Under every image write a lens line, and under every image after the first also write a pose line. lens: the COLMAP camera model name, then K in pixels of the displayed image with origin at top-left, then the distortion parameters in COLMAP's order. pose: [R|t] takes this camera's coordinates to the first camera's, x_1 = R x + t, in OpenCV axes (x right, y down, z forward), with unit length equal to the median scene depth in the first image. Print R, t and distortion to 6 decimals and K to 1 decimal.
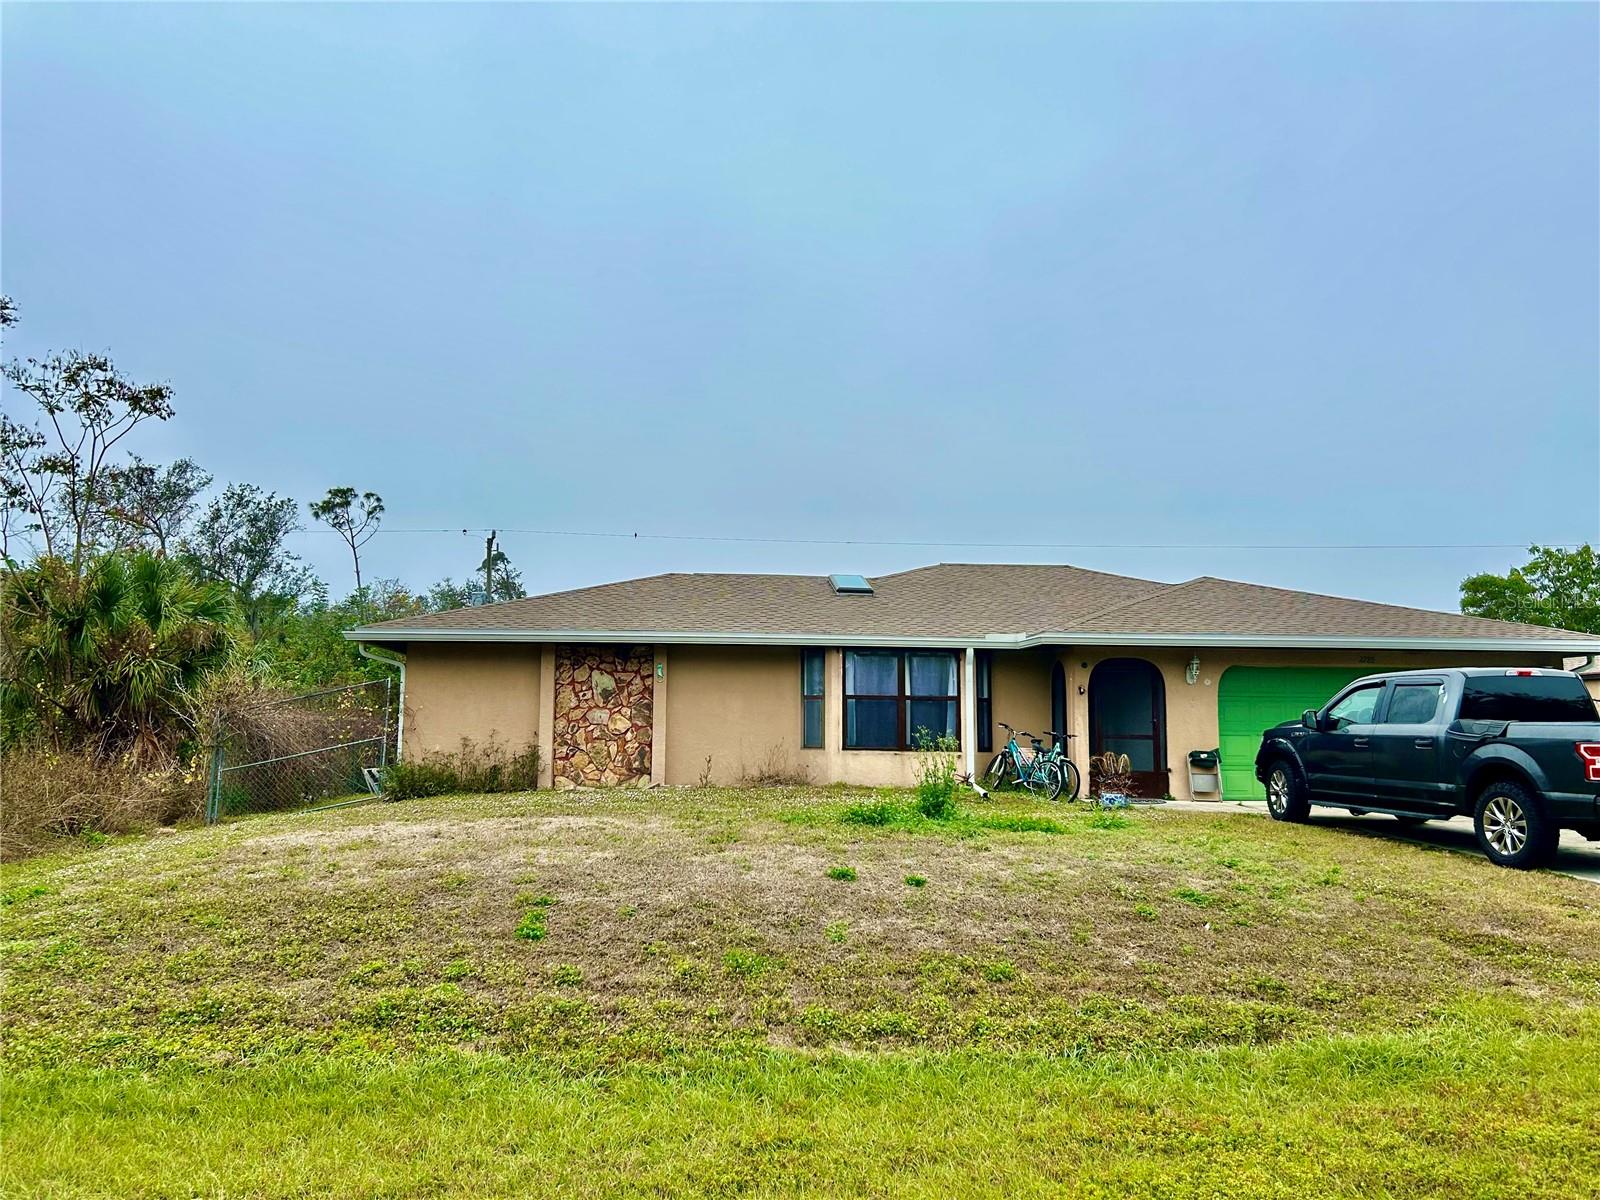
lens RADIAL K [[1208.2, 0, 795.7], [0, 1208.2, 605.5], [0, 0, 1]] dist [0.056639, -0.061616]
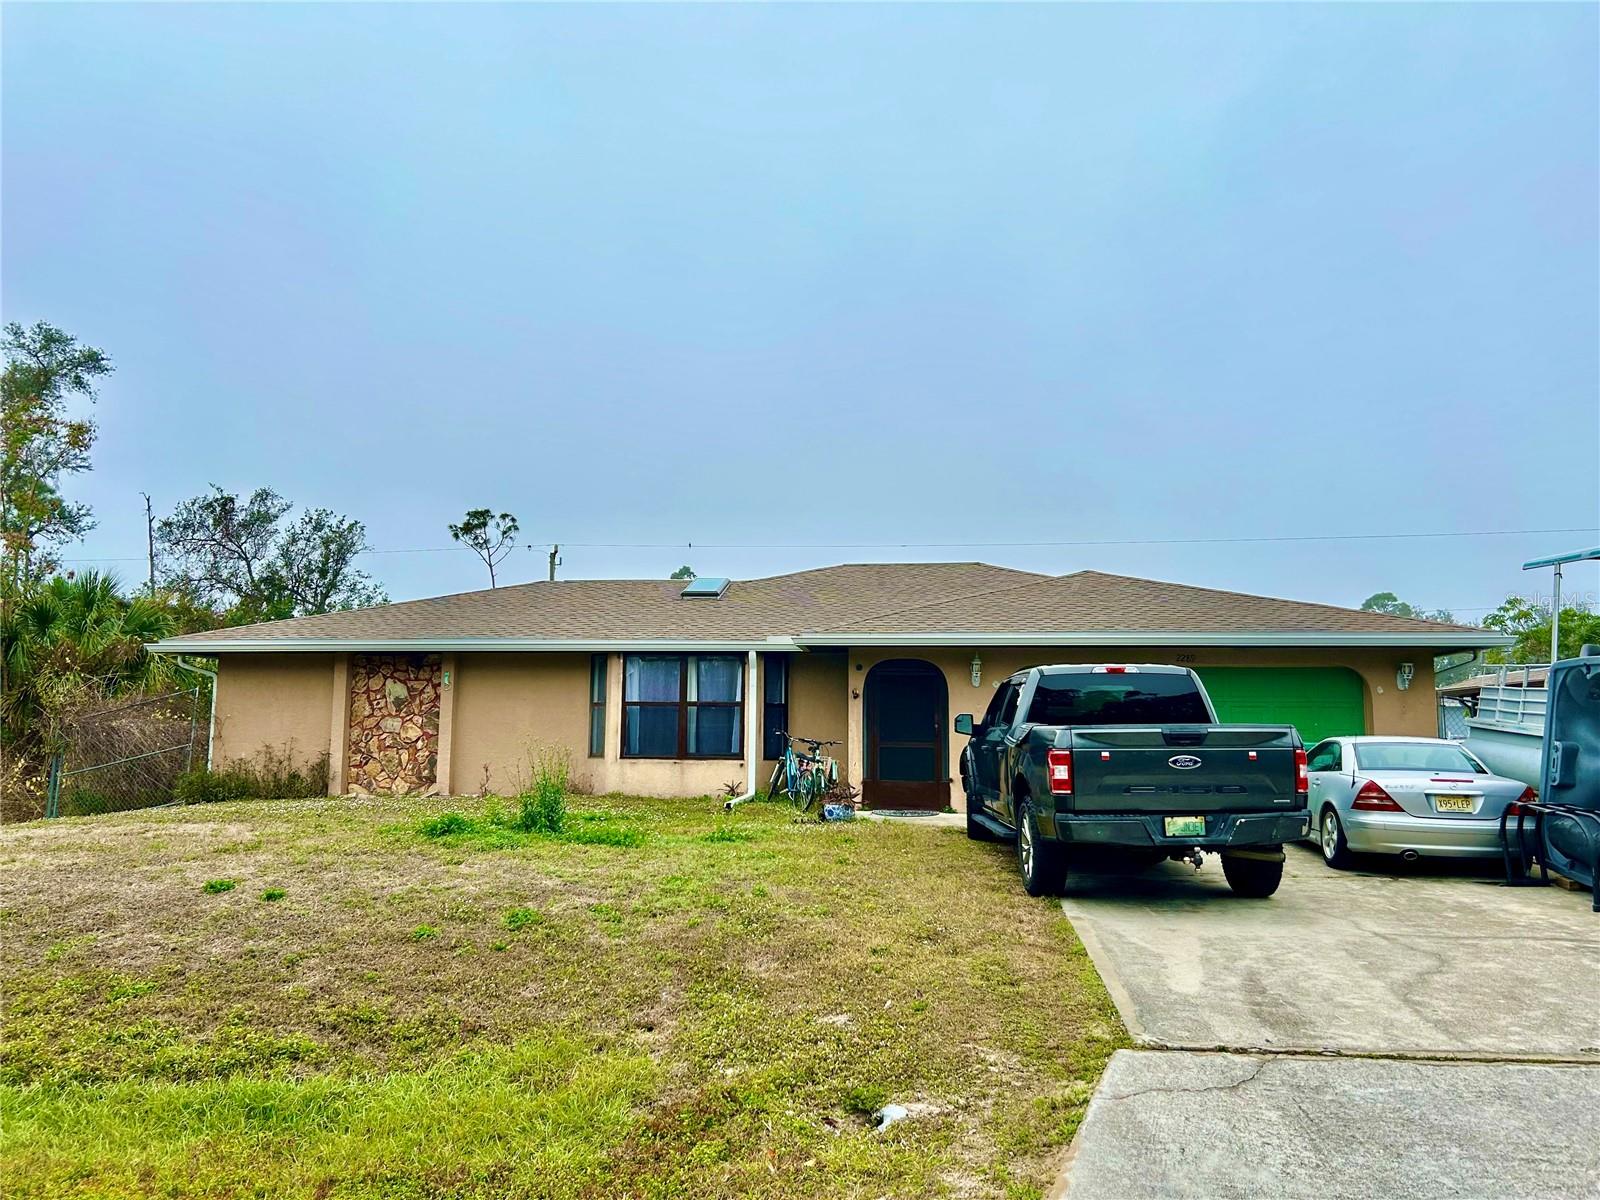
lens RADIAL K [[1208.2, 0, 795.7], [0, 1208.2, 605.5], [0, 0, 1]] dist [0.056639, -0.061616]
pose [[0.980237, -0.021558, -0.196647, 0.366796], [0.019981, 0.999750, -0.009999, 0.009255], [0.196814, 0.005873, 0.980423, 0.074105]]
